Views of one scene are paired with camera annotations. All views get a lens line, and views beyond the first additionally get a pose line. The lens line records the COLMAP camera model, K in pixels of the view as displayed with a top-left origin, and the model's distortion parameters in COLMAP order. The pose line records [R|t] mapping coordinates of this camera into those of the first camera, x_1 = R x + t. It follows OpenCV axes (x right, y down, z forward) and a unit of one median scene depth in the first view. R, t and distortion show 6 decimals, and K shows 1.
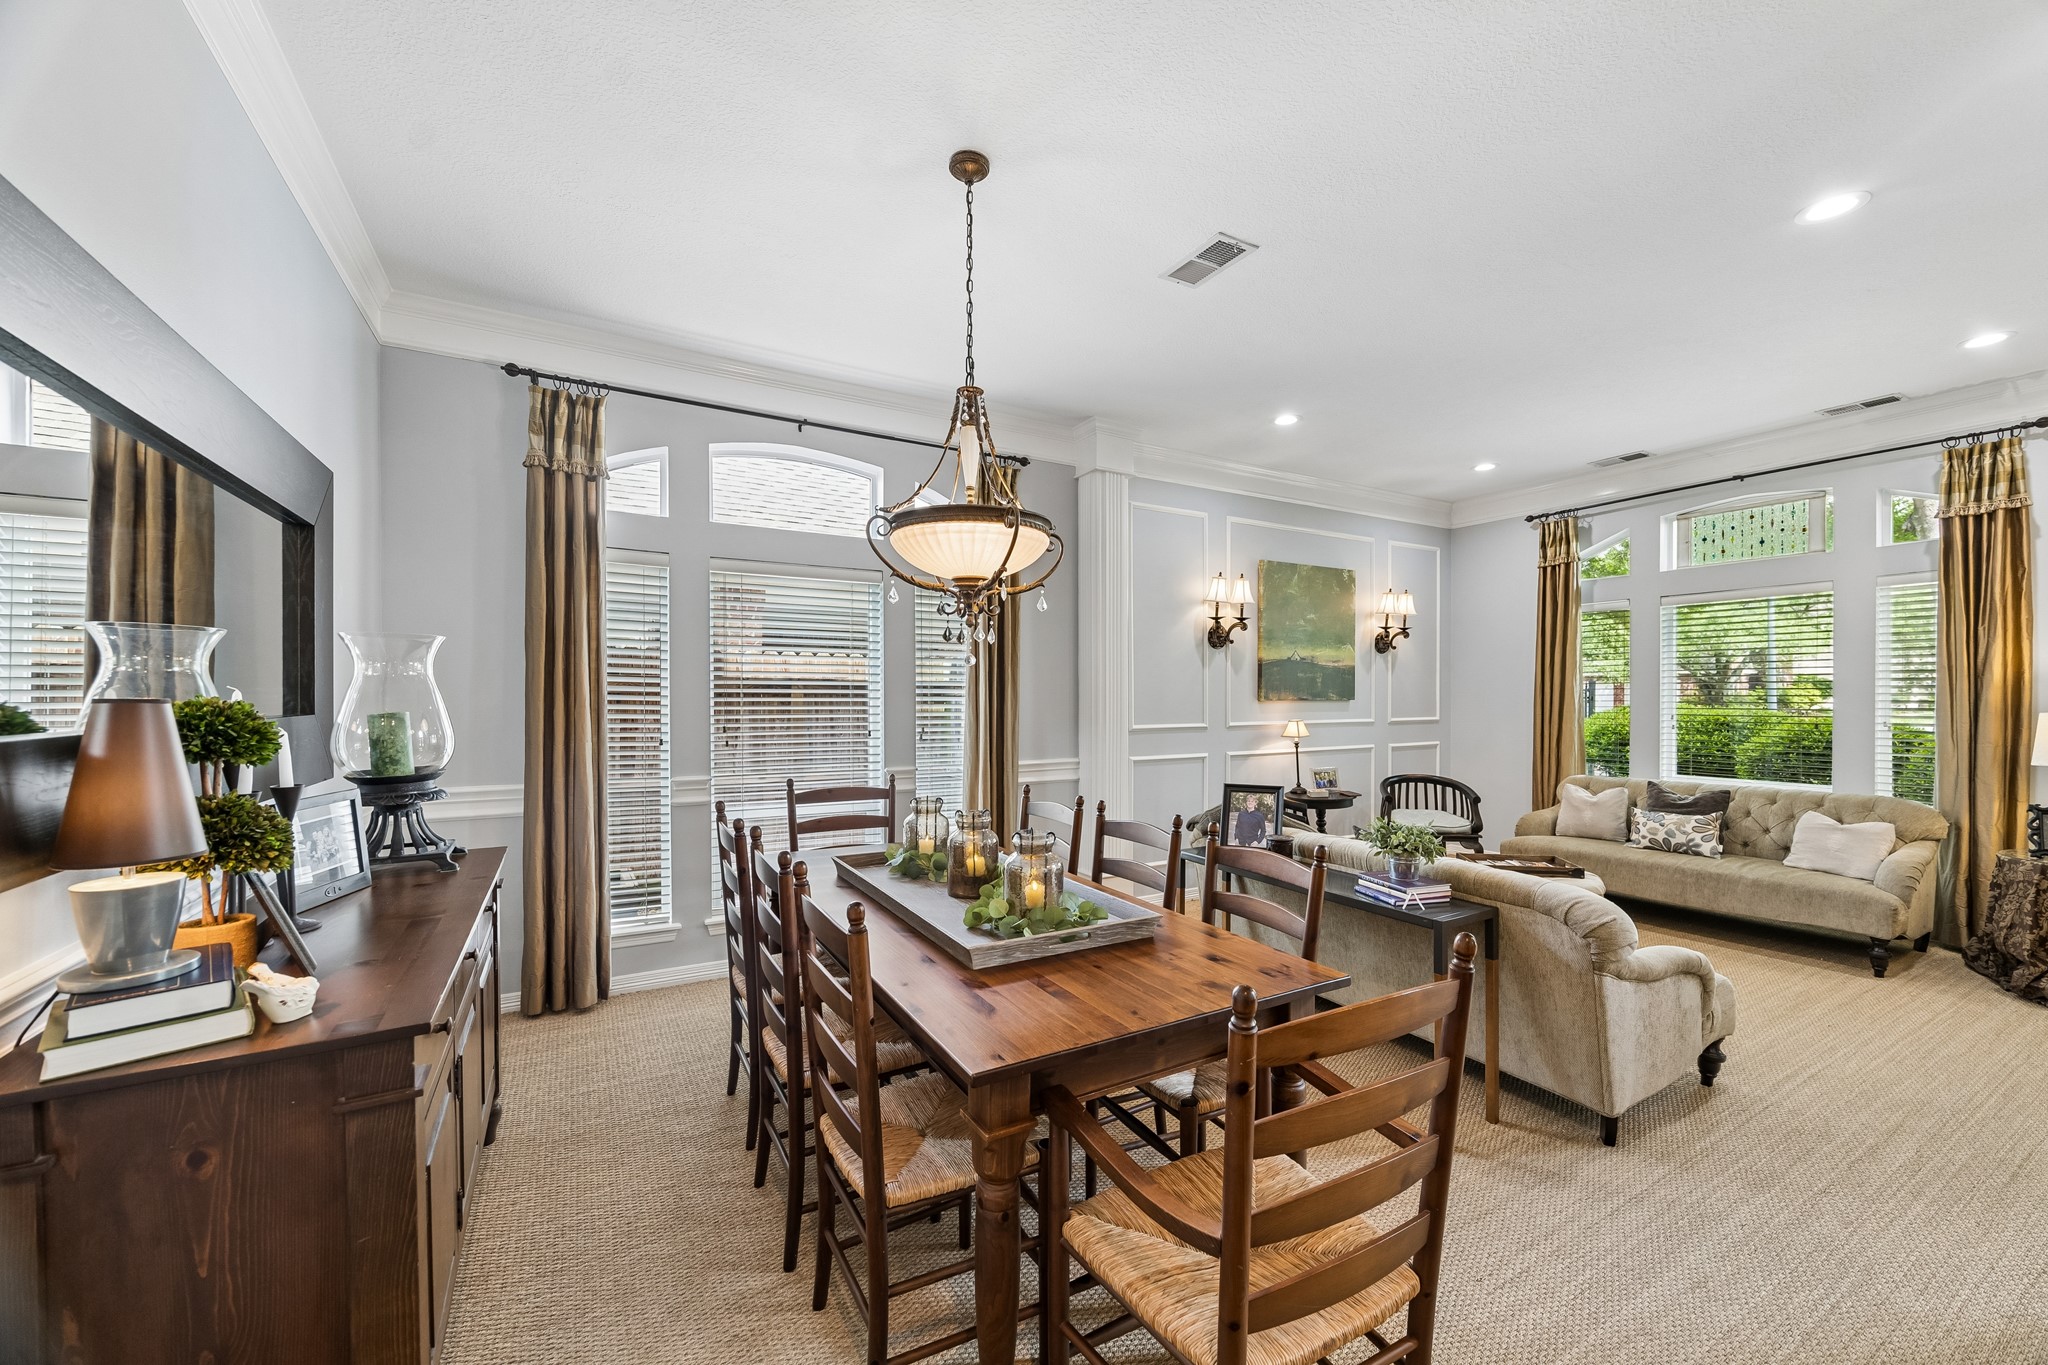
lens RADIAL K [[796.7, 0, 1026.6], [0, 796.7, 691.2], [0, 0, 1]] dist [0.000711, -0.000235]
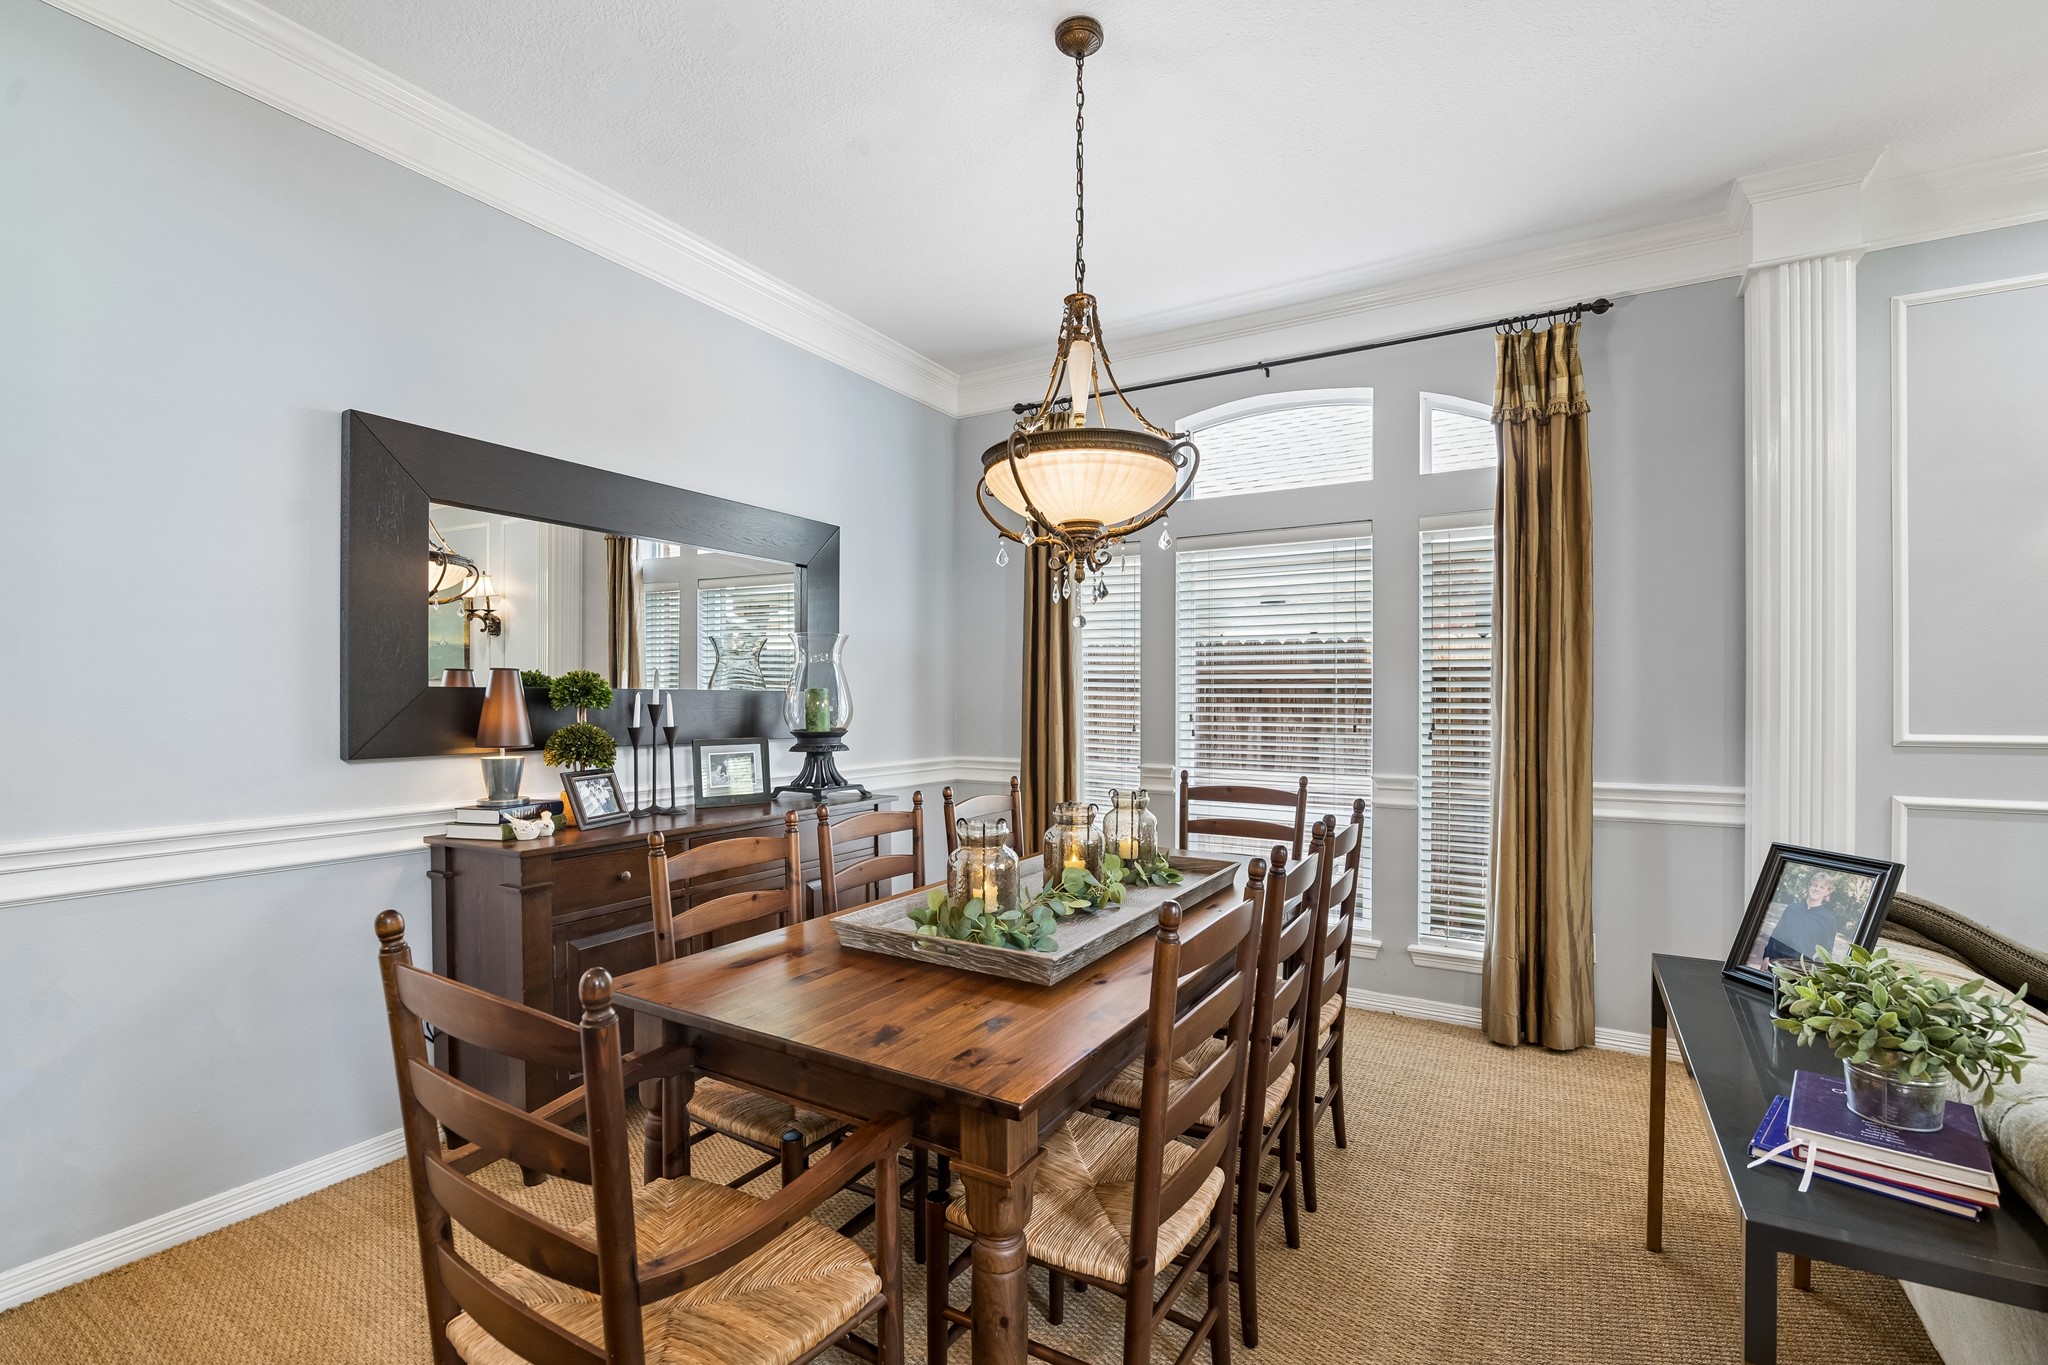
lens RADIAL K [[889.3, 0, 1024.6], [0, 889.3, 693.3], [0, 0, 1]] dist [-0.009138, -0.000237]
pose [[0.493402, -0.006110, -0.869780, 0.722744], [-0.001837, 0.999966, -0.008067, 0.045272], [0.869799, 0.005578, 0.493374, 0.505962]]
